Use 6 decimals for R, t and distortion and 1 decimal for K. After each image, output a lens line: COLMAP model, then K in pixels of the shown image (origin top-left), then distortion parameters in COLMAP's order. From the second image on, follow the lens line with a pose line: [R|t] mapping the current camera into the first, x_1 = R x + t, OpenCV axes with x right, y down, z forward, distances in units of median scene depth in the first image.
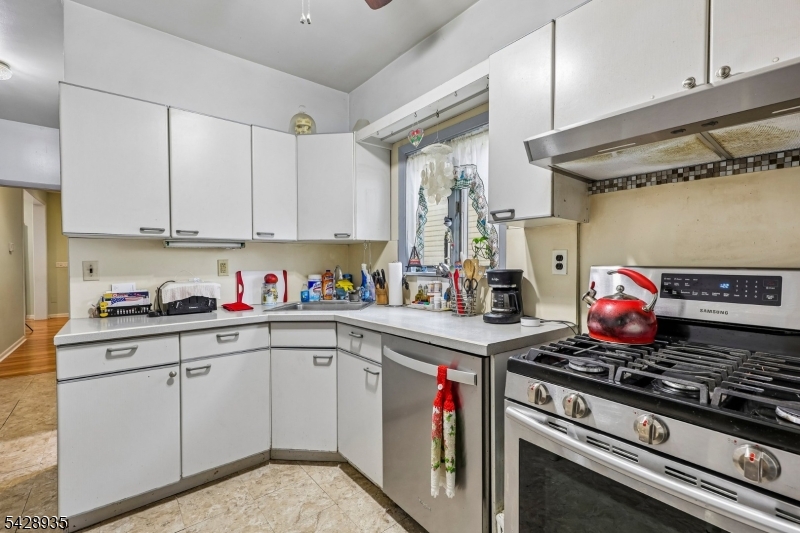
lens RADIAL K [[354.6, 0, 401.9], [0, 354.6, 267.4], [0, 0, 1]] dist [0.001942, 0.000071]
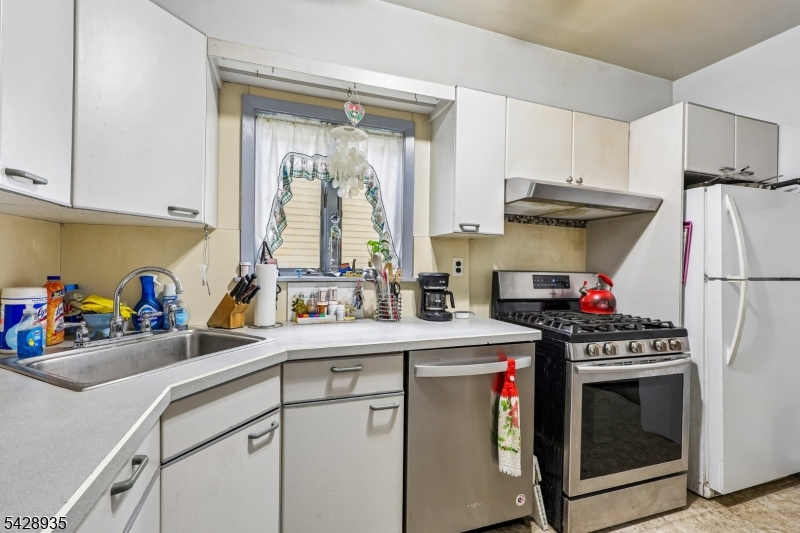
lens RADIAL K [[354.6, 0, 403.6], [0, 354.6, 266.0], [0, 0, 1]] dist [0.001942, 0.000071]
pose [[0.328897, 0.005977, 0.944347, -0.682460], [-0.007096, 0.999967, -0.003858, -0.009563], [-0.944339, -0.005433, 0.328929, 0.604701]]
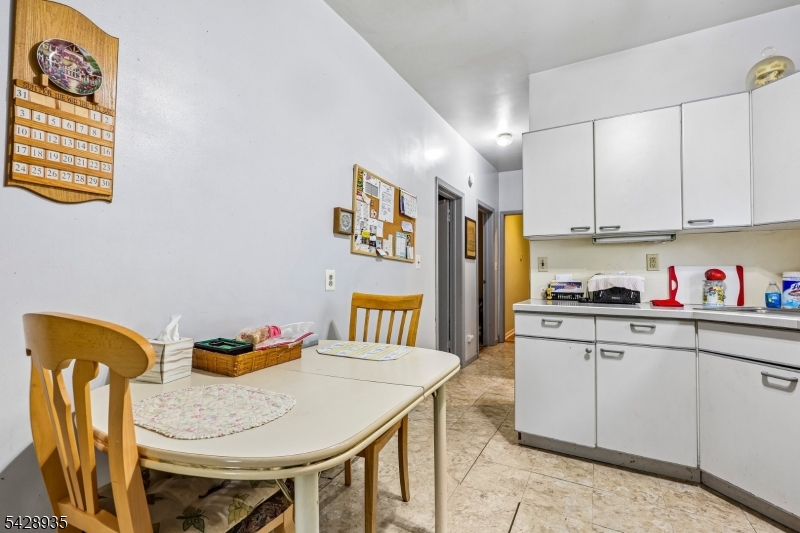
lens RADIAL K [[354.6, 0, 400.8], [0, 354.6, 267.2], [0, 0, 1]] dist [0.001942, 0.000071]
pose [[0.372719, -0.009360, -0.927897, 0.168253], [-0.017328, 0.999705, -0.017045, 0.051559], [0.927783, 0.022431, 0.372446, -0.000205]]
